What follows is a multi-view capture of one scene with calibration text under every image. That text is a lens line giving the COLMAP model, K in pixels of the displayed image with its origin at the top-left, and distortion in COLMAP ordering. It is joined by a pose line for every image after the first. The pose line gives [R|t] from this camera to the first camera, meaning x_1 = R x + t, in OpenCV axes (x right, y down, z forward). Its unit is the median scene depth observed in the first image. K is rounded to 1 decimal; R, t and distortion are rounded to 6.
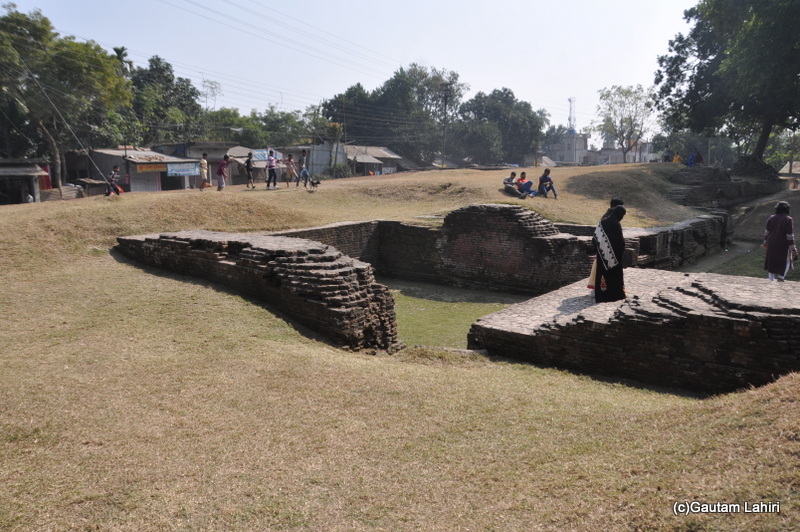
lens RADIAL K [[619.3, 0, 400.1], [0, 619.3, 278.6], [0, 0, 1]] dist [-0.168625, 0.126966]
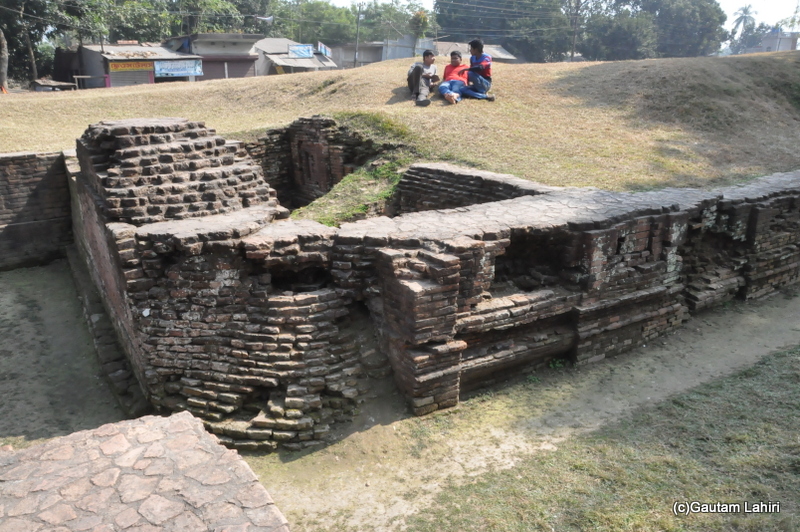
lens RADIAL K [[637.1, 0, 400.0], [0, 637.1, 266.0], [0, 0, 1]] dist [-0.168205, 0.127232]
pose [[0.958410, 0.082432, -0.273230, 0.421367], [-0.050535, 0.991268, 0.121798, -0.086225], [0.280884, -0.102925, 0.954207, 0.674573]]
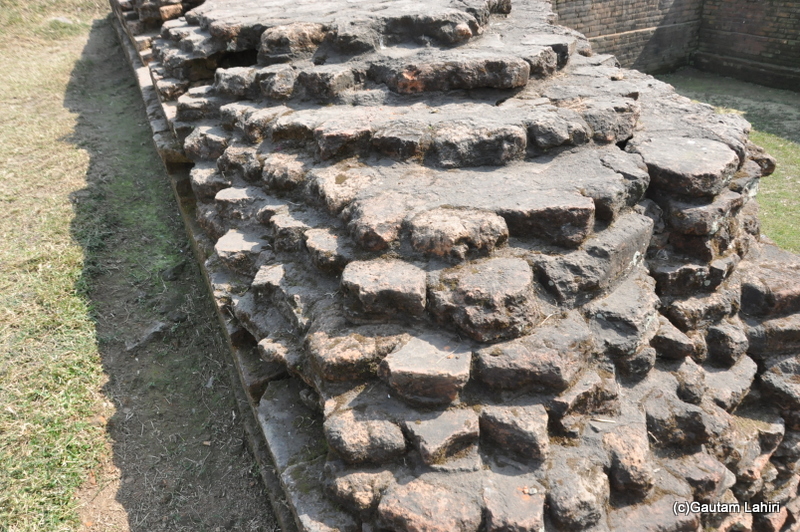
lens RADIAL K [[619.3, 0, 400.1], [0, 619.3, 278.6], [0, 0, 1]] dist [-0.168625, 0.126966]
pose [[0.906900, 0.159478, -0.389998, -0.038784], [-0.003591, 0.928494, 0.371330, -0.025815], [0.421330, -0.335359, 0.842624, 0.505471]]
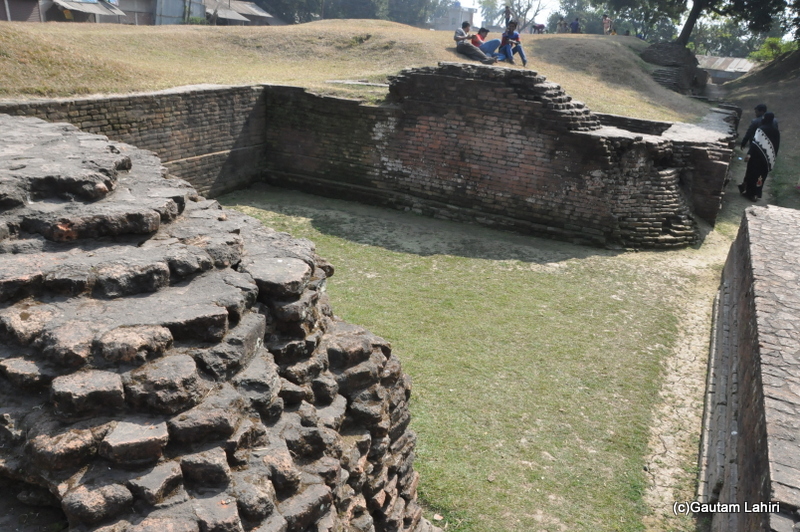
lens RADIAL K [[619.3, 0, 400.1], [0, 619.3, 278.6], [0, 0, 1]] dist [-0.168625, 0.126966]
pose [[0.975493, -0.006994, 0.219921, -0.041250], [-0.036028, 0.980928, 0.191005, -0.034732], [-0.217062, -0.194247, 0.956636, 0.469497]]
